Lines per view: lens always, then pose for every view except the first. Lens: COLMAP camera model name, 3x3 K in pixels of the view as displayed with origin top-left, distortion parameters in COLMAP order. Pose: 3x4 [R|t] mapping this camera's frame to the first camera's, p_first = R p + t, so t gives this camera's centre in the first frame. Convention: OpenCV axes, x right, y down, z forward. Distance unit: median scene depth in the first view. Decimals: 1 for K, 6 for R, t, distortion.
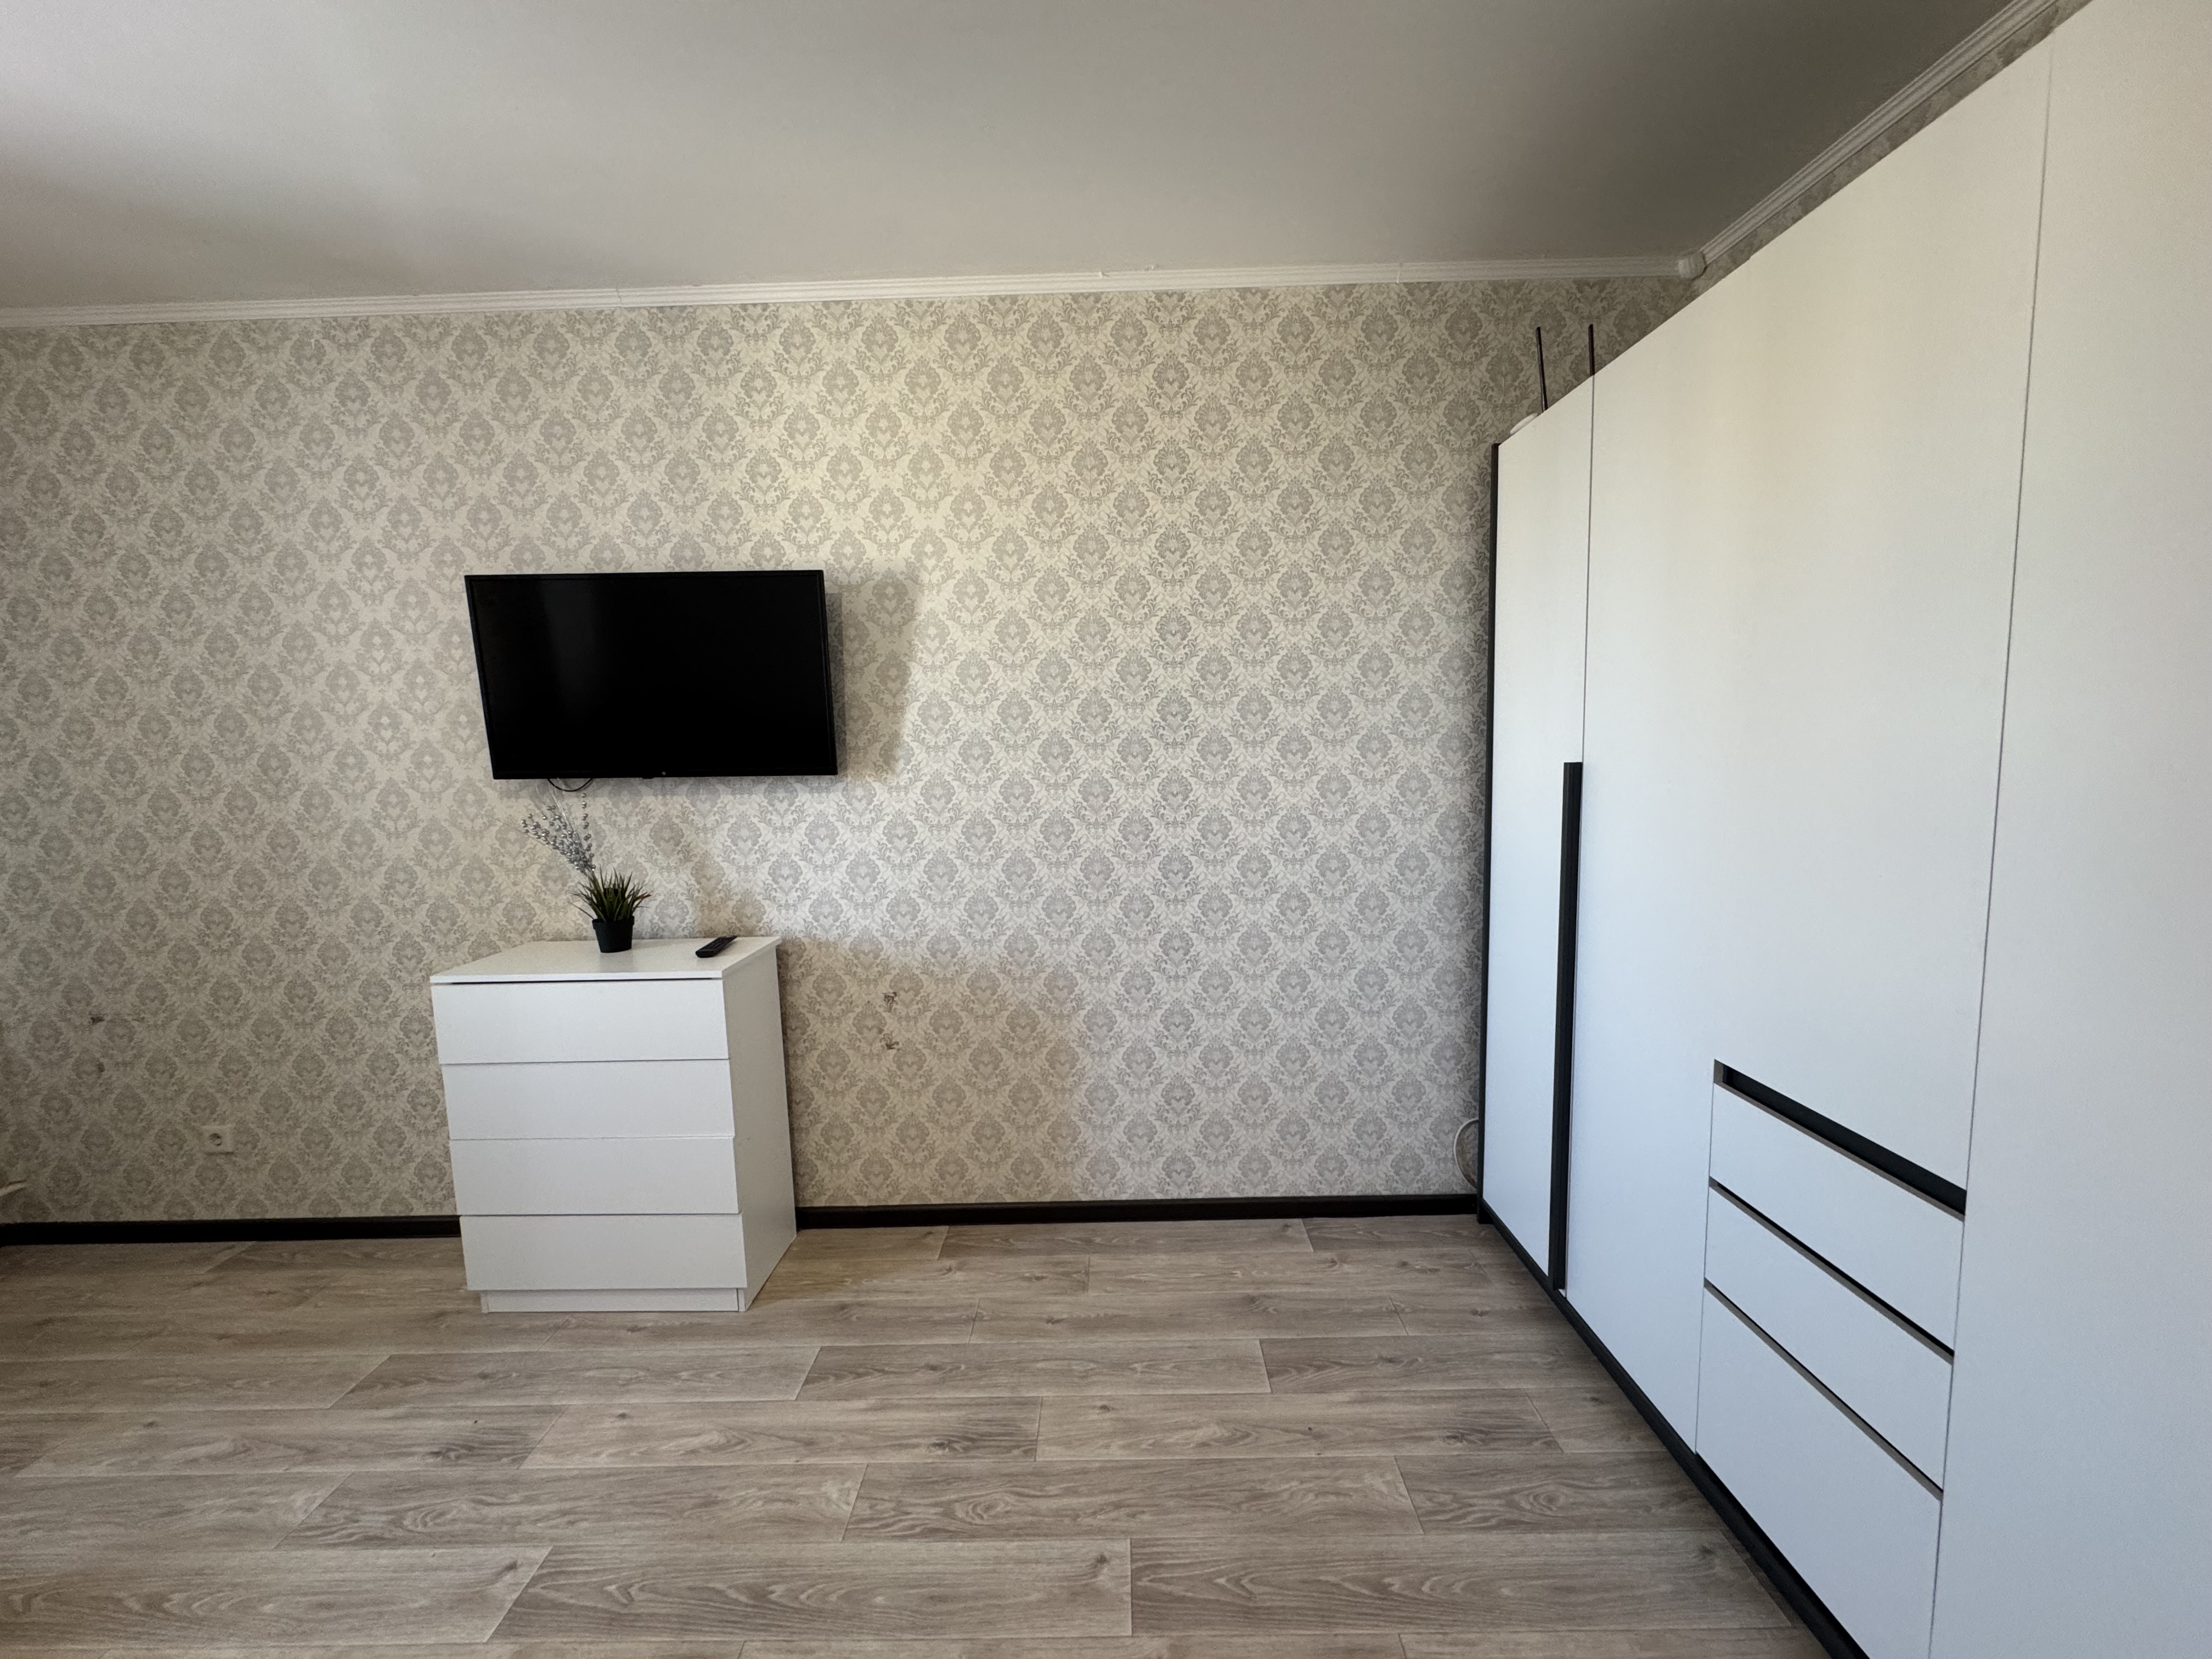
lens RADIAL K [[881.3, 0, 1103.0], [0, 881.3, 824.1], [0, 0, 1]] dist [-0.002434, 0.000479]
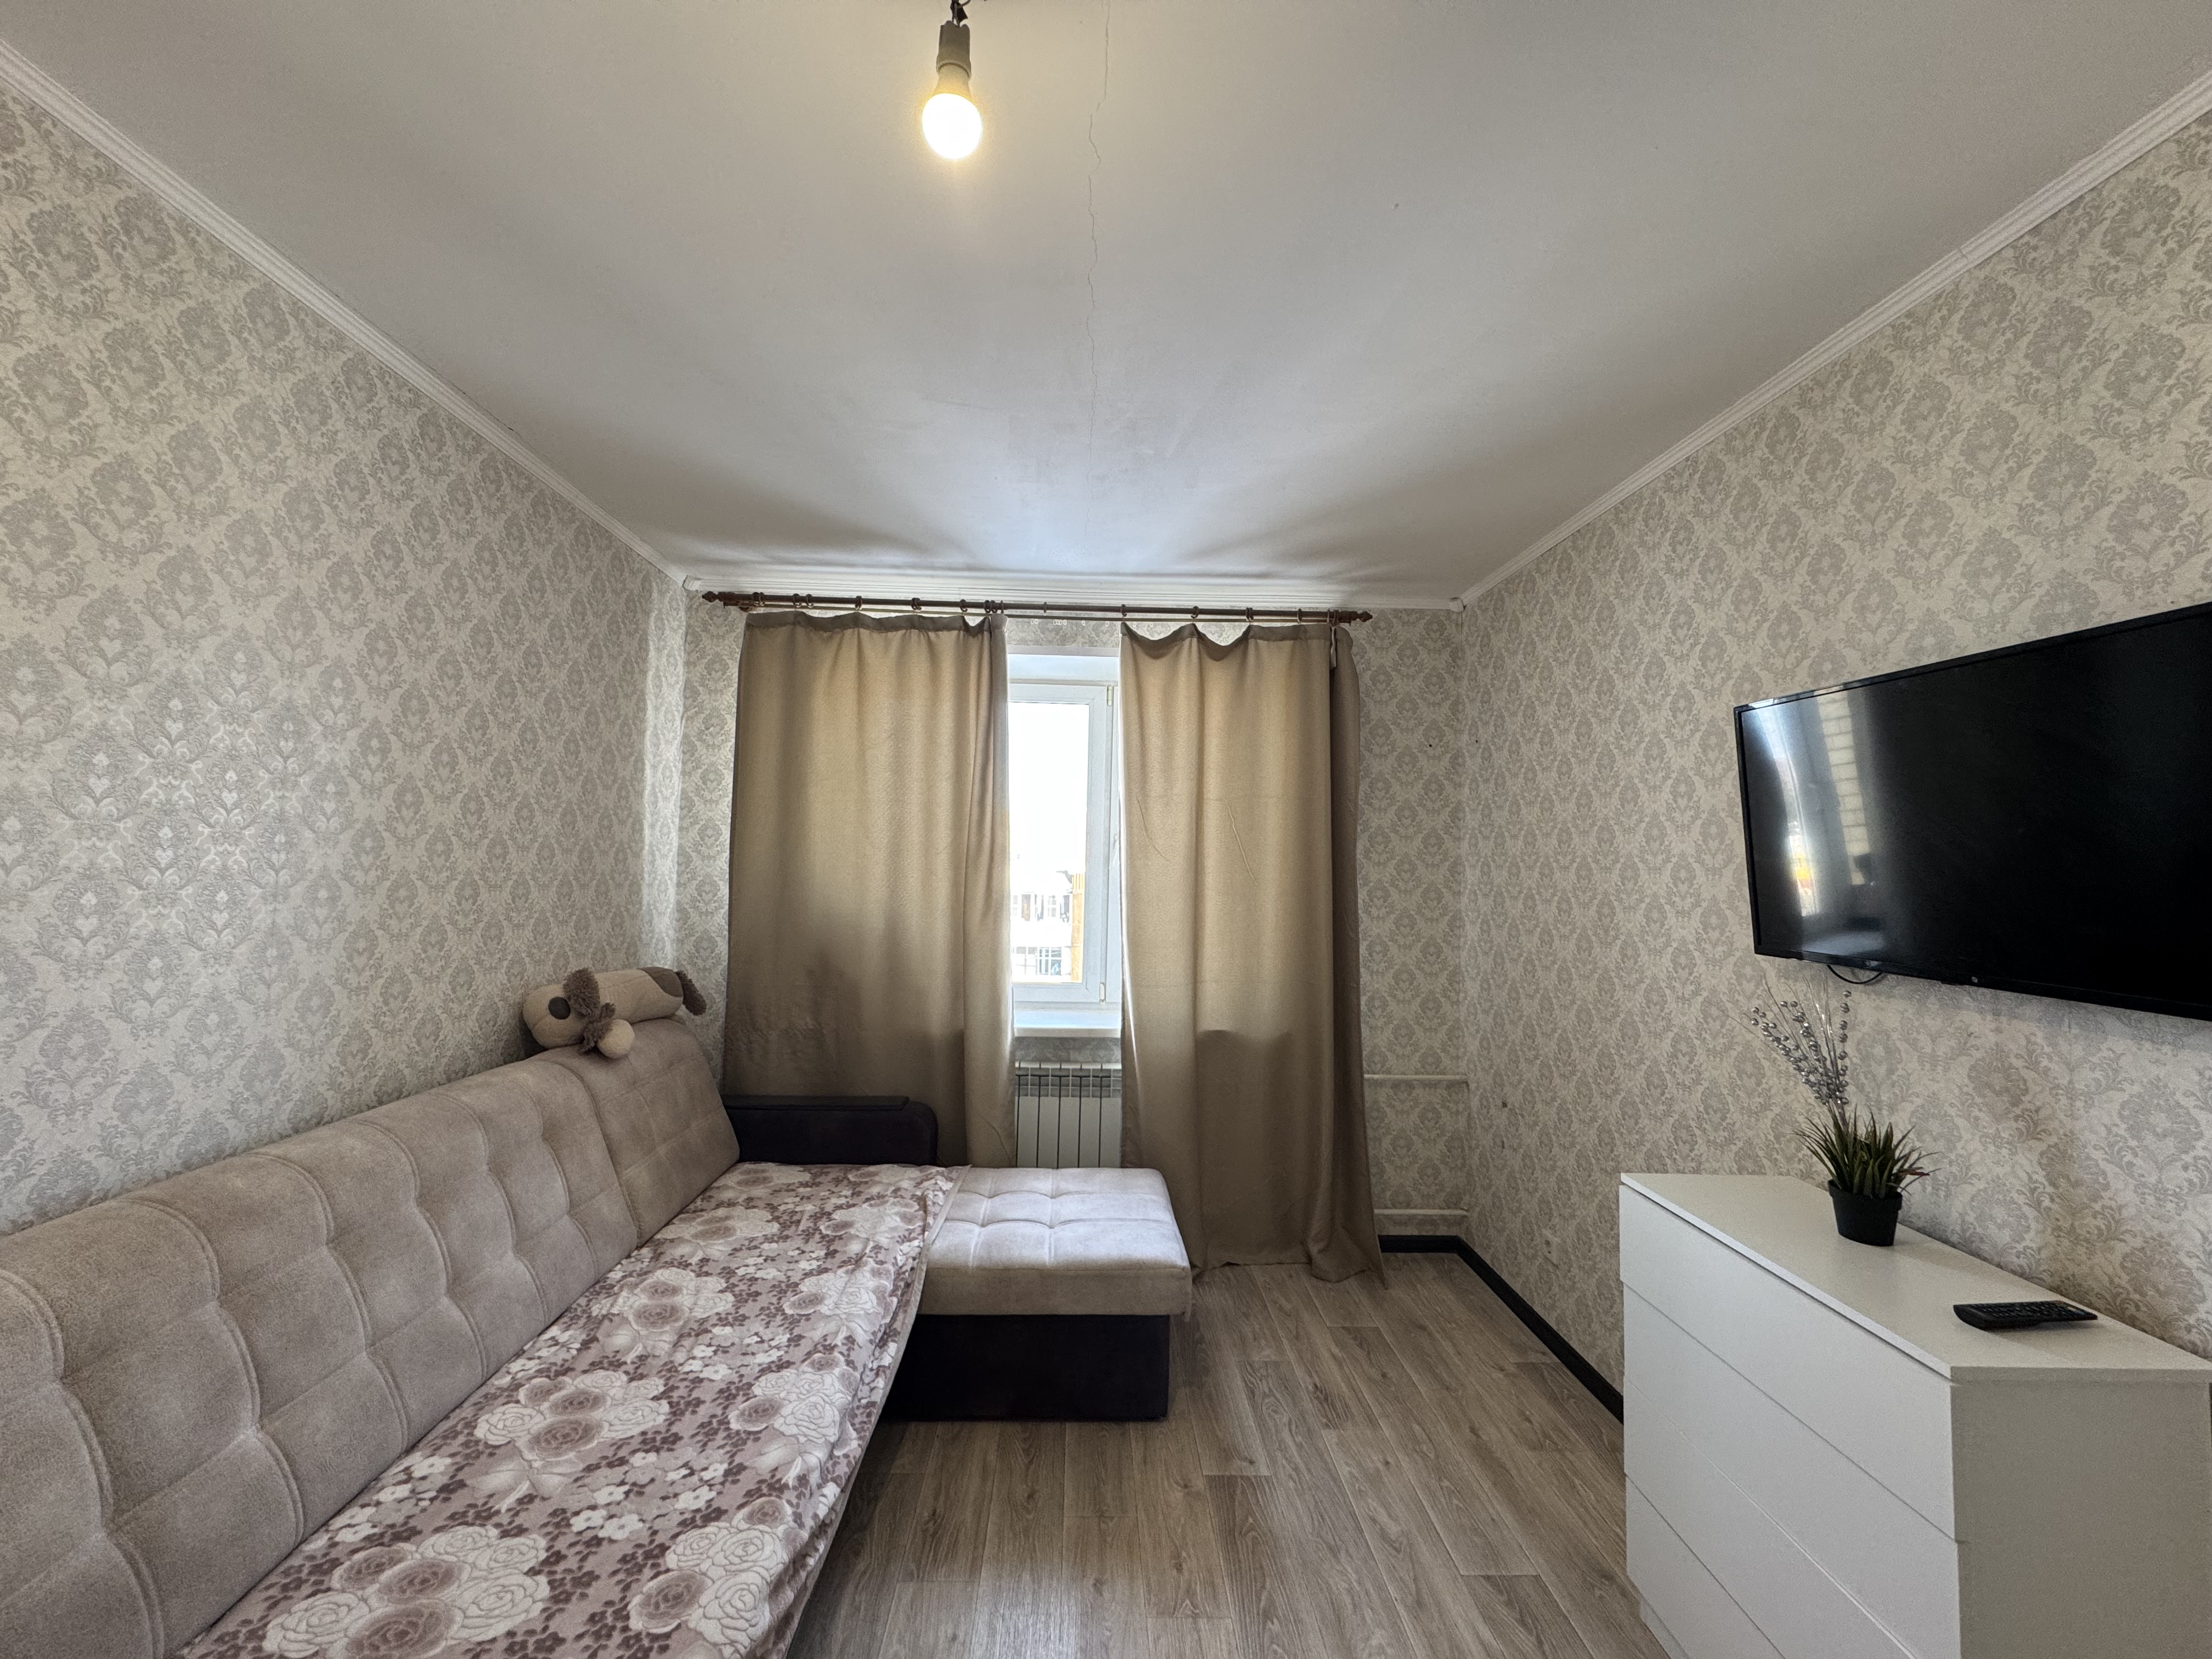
lens RADIAL K [[881.3, 0, 1111.7], [0, 881.3, 827.1], [0, 0, 1]] dist [-0.002434, 0.000479]
pose [[0.044007, -0.015040, -0.998918, 0.077297], [-0.120858, 0.992463, -0.020267, -0.077943], [0.991694, 0.121619, 0.041858, 0.377125]]
